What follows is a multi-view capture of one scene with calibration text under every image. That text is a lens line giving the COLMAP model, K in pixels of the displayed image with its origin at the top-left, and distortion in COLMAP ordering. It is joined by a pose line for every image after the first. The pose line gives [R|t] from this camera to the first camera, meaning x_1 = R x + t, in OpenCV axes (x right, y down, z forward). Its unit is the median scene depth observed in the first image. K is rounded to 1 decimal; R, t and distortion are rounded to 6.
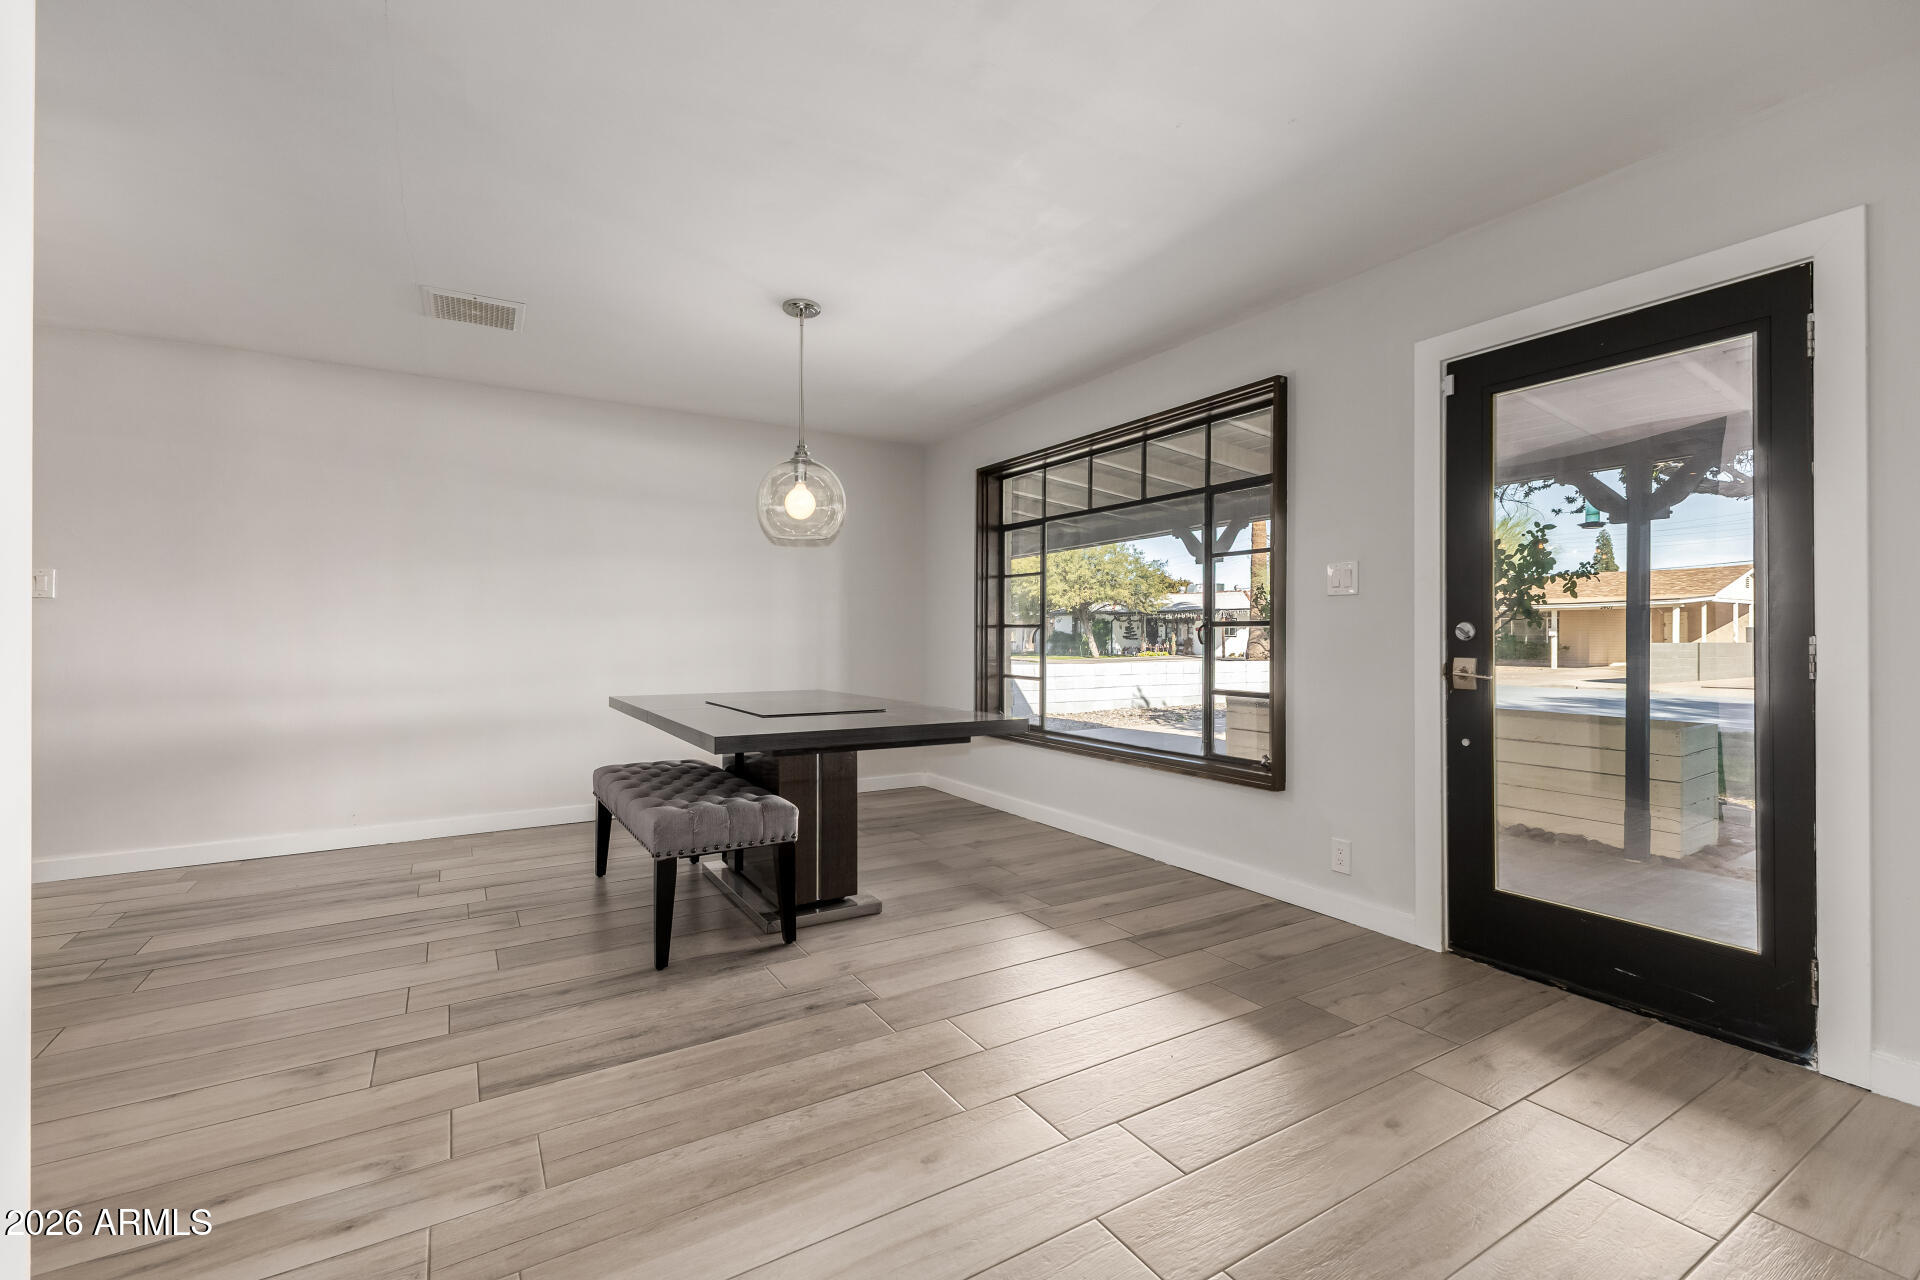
lens RADIAL K [[826.4, 0, 971.7], [0, 826.4, 638.9], [0, 0, 1]] dist [0.014460, -0.004452]
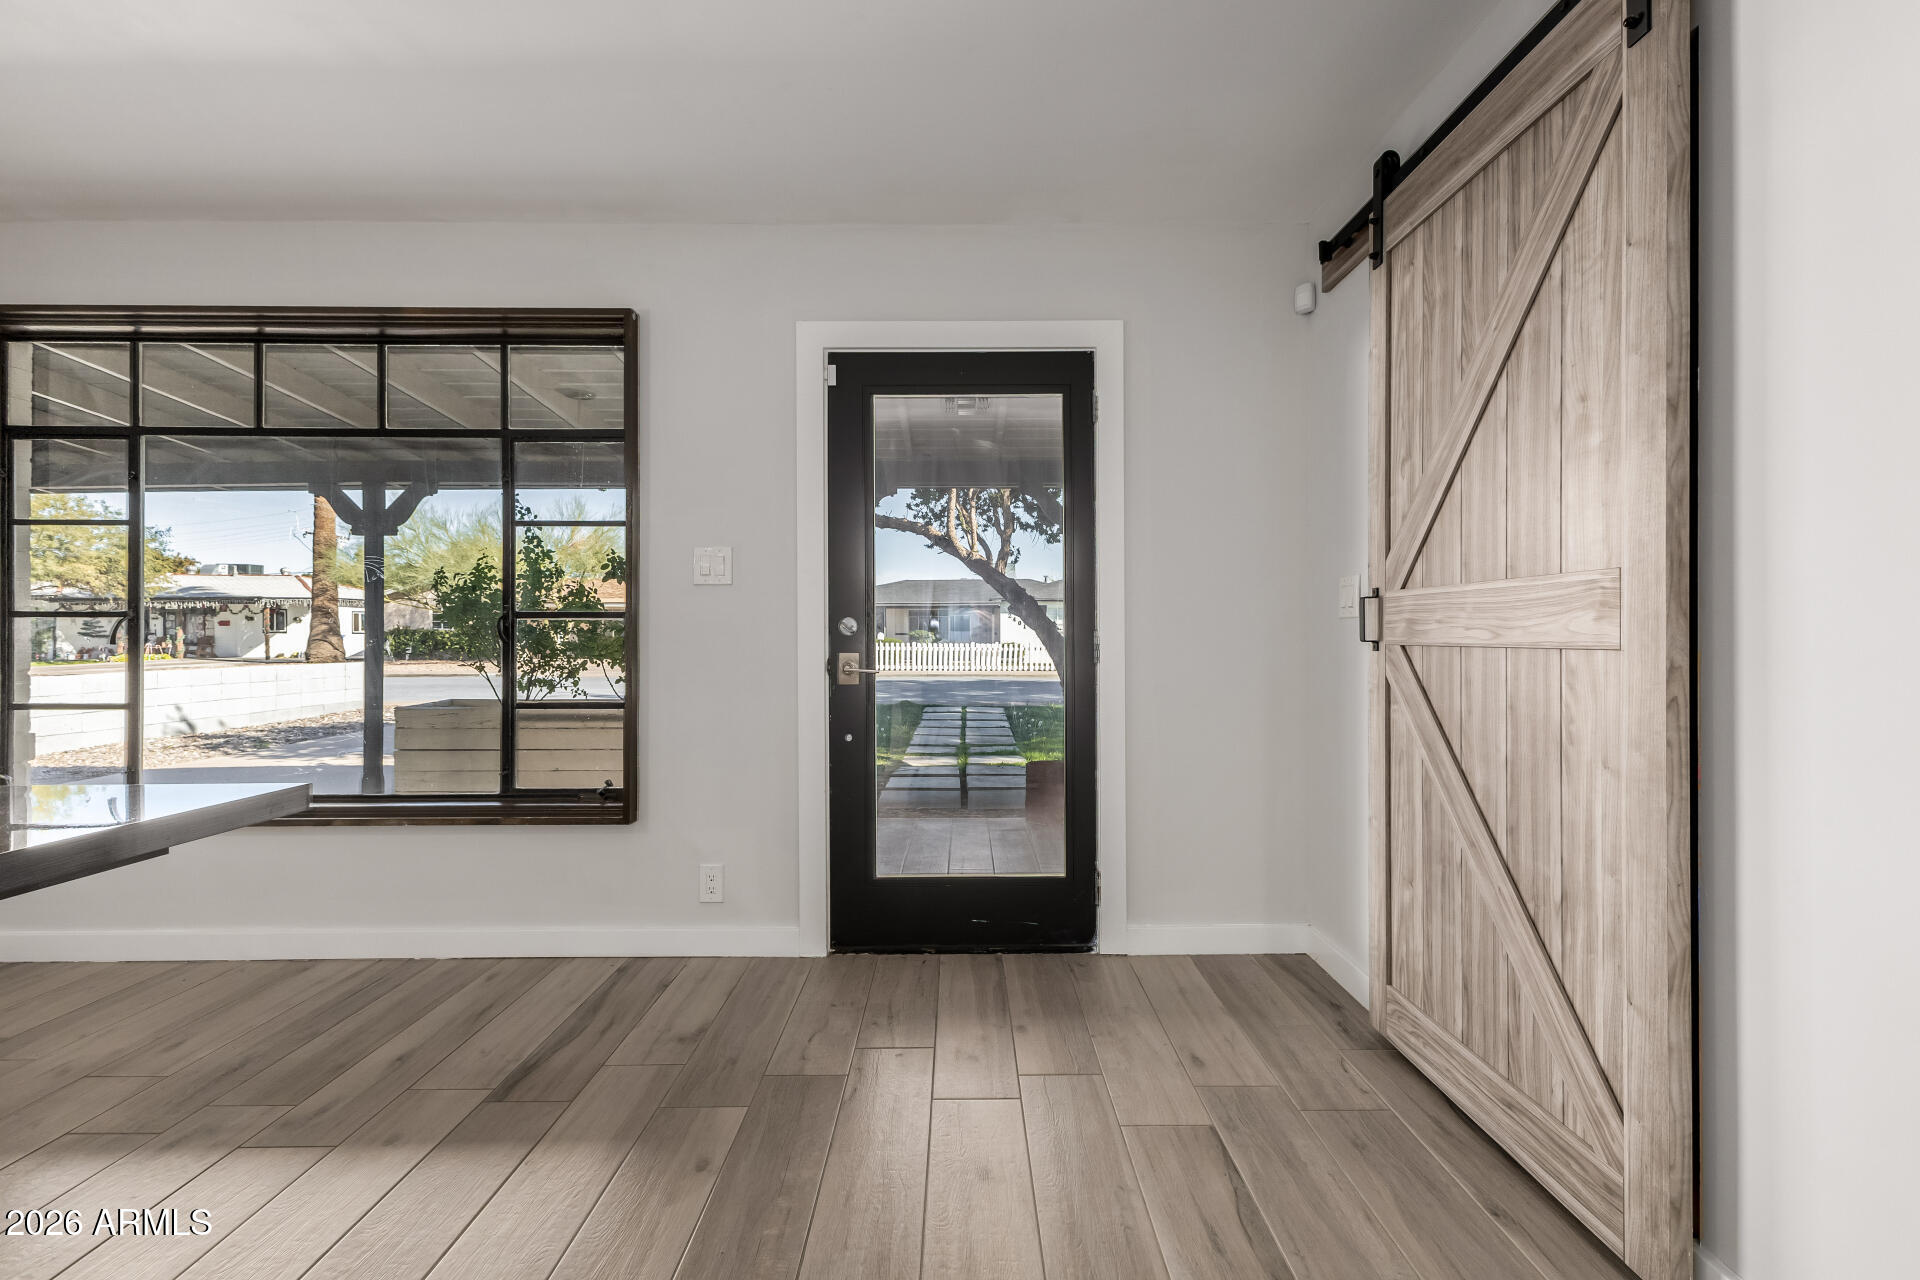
lens RADIAL K [[818.7, 0, 958.8], [0, 818.7, 632.6], [0, 0, 1]] dist [0.000894, 0.000055]
pose [[0.524688, -0.003457, 0.851287, -0.140926], [0.005162, 0.999986, 0.000879, -0.001259], [-0.851279, 0.003933, 0.524699, 0.304761]]
